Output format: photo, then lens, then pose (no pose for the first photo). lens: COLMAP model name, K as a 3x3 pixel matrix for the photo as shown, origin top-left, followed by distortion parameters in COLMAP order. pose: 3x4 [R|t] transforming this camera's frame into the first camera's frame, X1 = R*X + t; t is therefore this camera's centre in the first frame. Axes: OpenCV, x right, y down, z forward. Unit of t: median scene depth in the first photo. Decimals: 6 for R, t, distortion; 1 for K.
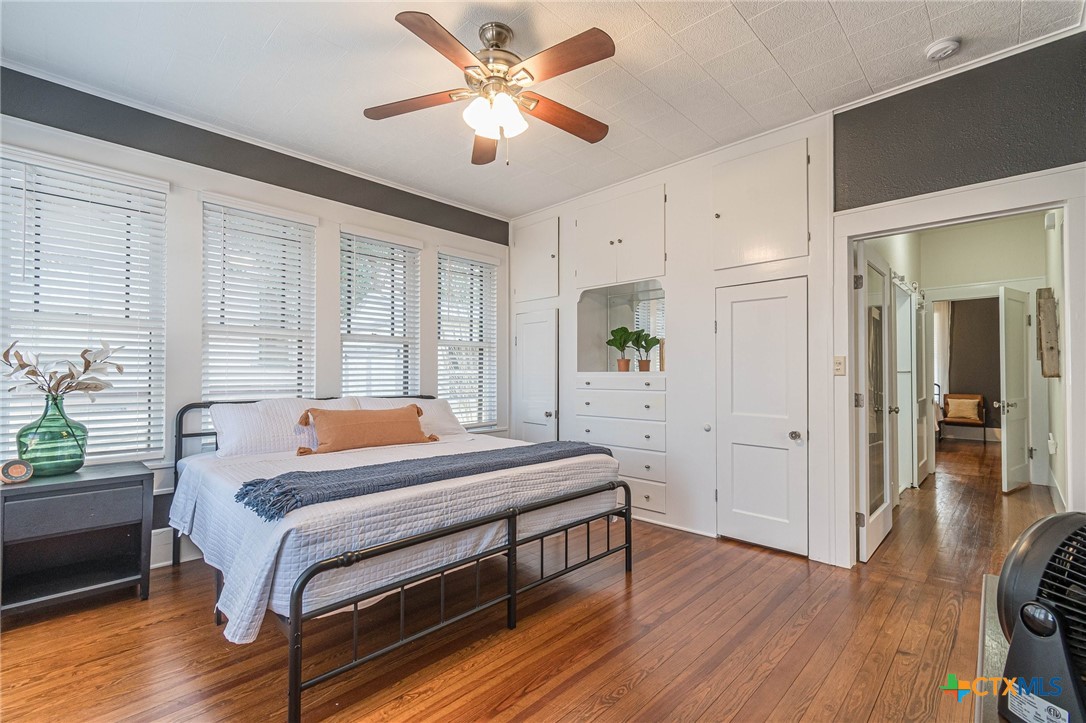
lens RADIAL K [[475.7, 0, 543.0], [0, 475.7, 361.5], [0, 0, 1]] dist [0.000049, -0.000543]
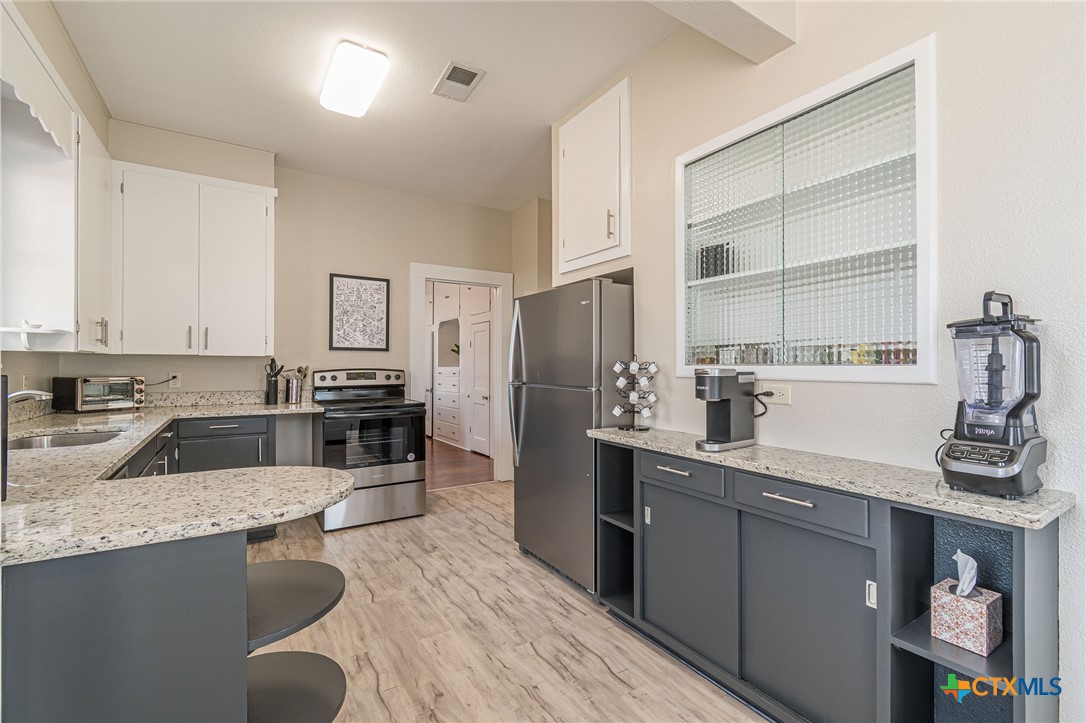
lens RADIAL K [[475.7, 0, 543.0], [0, 475.7, 361.5], [0, 0, 1]] dist [0.000049, -0.000543]
pose [[0.973263, -0.006730, -0.229593, 0.808516], [0.011518, 0.999743, 0.019523, -0.027796], [0.229403, -0.021646, 0.973091, -0.616872]]
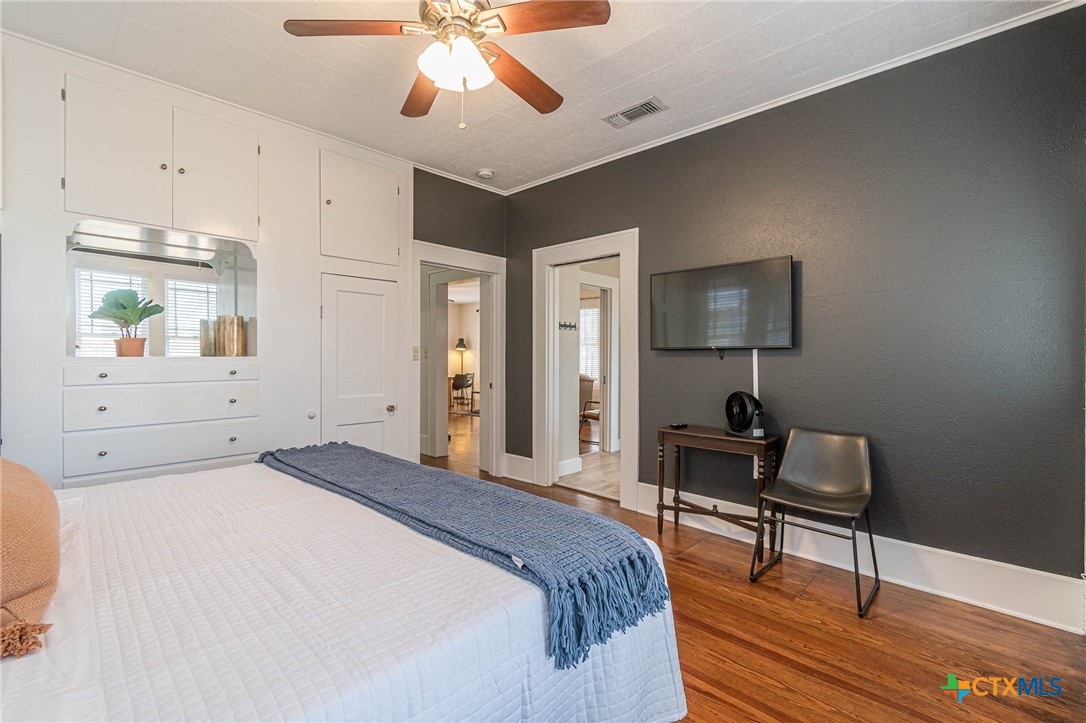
lens RADIAL K [[475.7, 0, 543.0], [0, 475.7, 361.5], [0, 0, 1]] dist [0.000049, -0.000543]
pose [[-0.011898, -0.001305, 0.999928, -0.475157], [-0.018075, 0.999836, 0.001090, 0.015647], [-0.999766, -0.018061, -0.011920, 0.408736]]
